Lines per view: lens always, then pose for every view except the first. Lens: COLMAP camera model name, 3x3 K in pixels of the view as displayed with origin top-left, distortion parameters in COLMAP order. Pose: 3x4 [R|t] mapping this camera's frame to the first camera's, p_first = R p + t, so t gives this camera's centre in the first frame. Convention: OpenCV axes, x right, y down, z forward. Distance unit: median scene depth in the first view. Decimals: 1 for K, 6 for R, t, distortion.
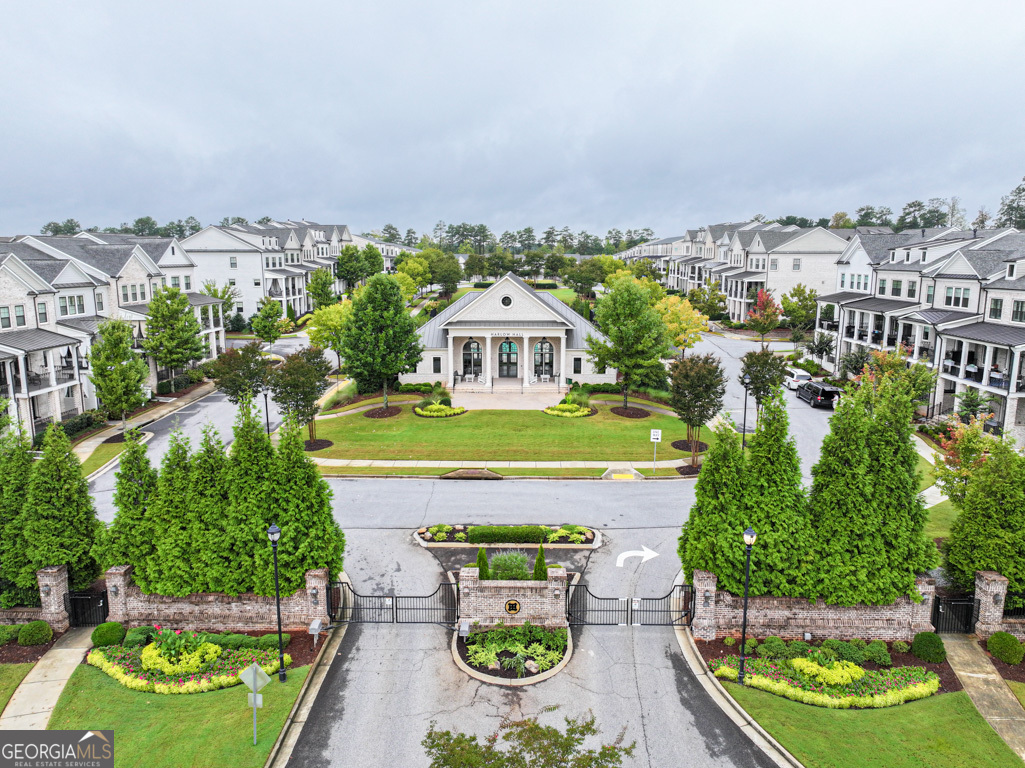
lens RADIAL K [[720.0, 0, 512.5], [0, 720.0, 384.0], [0, 0, 1]] dist [0.002257, 0.000537]
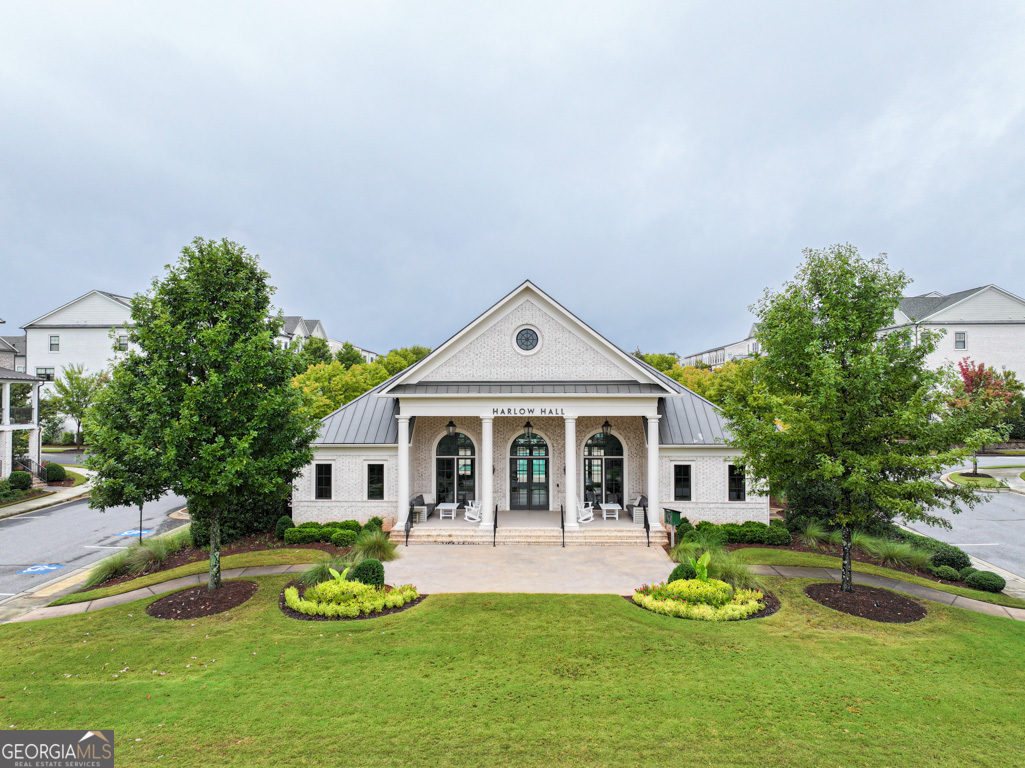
lens RADIAL K [[720.0, 0, 512.5], [0, 720.0, 384.0], [0, 0, 1]] dist [0.002257, 0.000537]
pose [[0.999842, -0.003267, -0.017463, -0.009479], [-0.000137, 0.981502, -0.191454, 0.000569], [0.017765, 0.191426, 0.981346, 0.551506]]
